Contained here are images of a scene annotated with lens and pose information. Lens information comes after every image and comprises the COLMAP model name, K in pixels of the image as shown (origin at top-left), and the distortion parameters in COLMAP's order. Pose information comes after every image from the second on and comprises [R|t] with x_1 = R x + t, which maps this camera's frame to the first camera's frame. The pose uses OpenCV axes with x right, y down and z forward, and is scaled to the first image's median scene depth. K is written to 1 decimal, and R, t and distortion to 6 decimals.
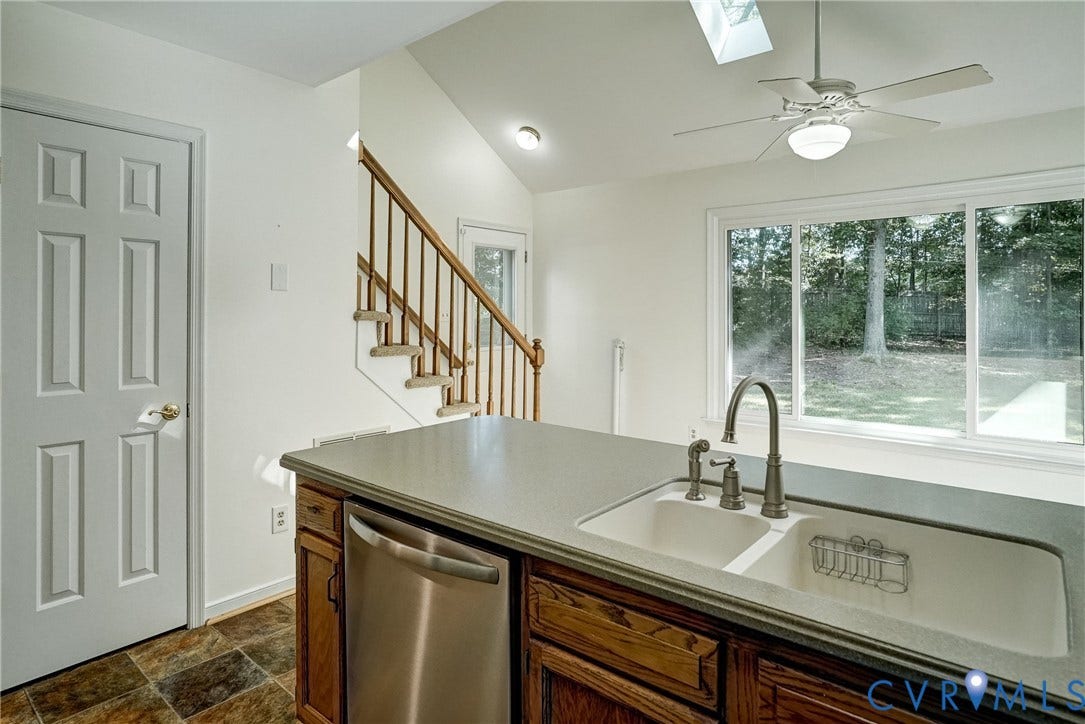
lens RADIAL K [[600.6, 0, 542.5], [0, 600.6, 362.0], [0, 0, 1]] dist [-0.000737, 0.000072]
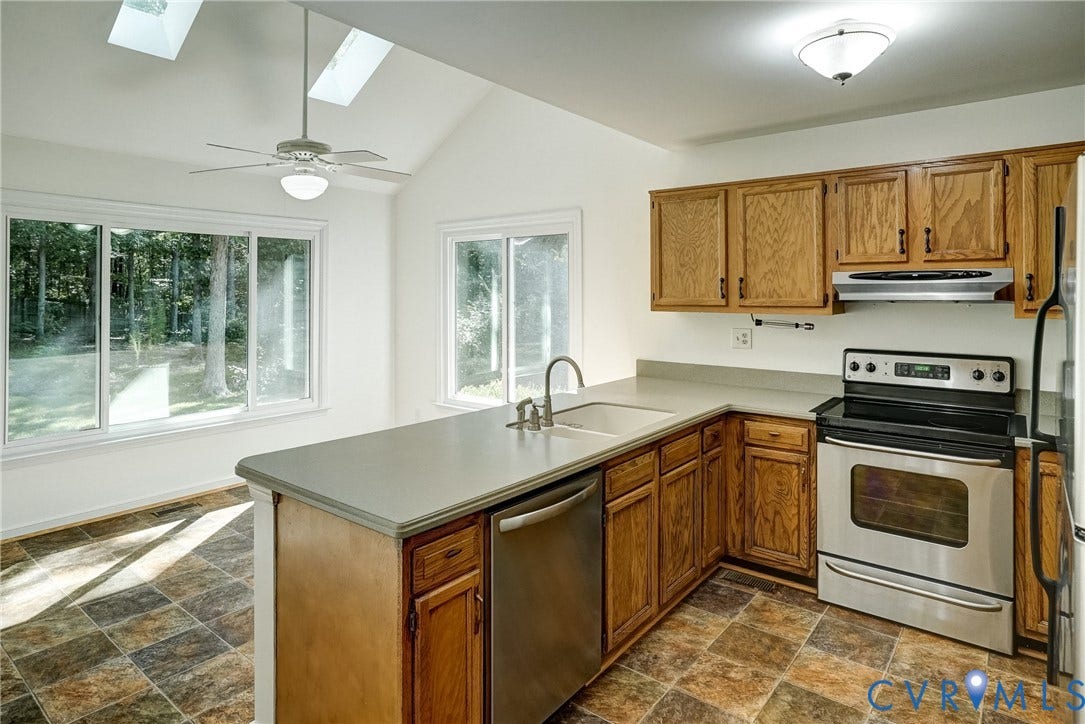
lens RADIAL K [[600.6, 0, 542.5], [0, 600.6, 362.0], [0, 0, 1]] dist [-0.000737, 0.000072]
pose [[-0.023938, -0.109422, 0.993707, -1.468483], [0.086970, 0.989995, 0.111109, -0.167717], [-0.995923, 0.089083, -0.014182, 0.950773]]
